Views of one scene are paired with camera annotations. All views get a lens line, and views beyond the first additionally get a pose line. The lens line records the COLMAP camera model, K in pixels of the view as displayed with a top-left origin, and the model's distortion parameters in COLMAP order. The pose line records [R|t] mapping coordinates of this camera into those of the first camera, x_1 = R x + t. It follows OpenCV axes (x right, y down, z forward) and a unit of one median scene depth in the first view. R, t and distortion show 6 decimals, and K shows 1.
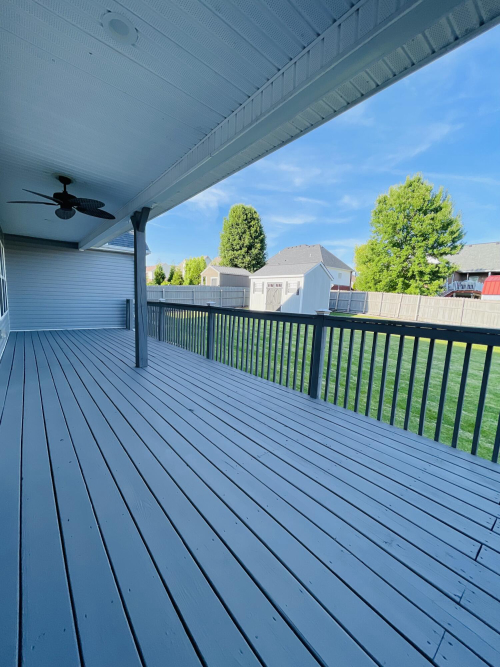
lens RADIAL K [[272.2, 0, 251.3], [0, 272.2, 332.9], [0, 0, 1]] dist [-0.002532, -0.000581]
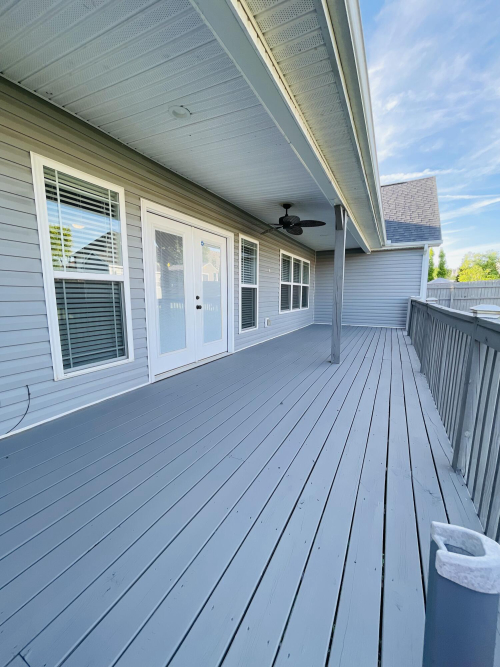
lens RADIAL K [[272.2, 0, 251.3], [0, 272.2, 332.9], [0, 0, 1]] dist [-0.002532, -0.000581]
pose [[0.404399, 0.099125, -0.909195, 0.250349], [-0.099985, 0.992942, 0.063784, -0.014163], [0.909101, 0.065111, 0.411456, 0.181469]]
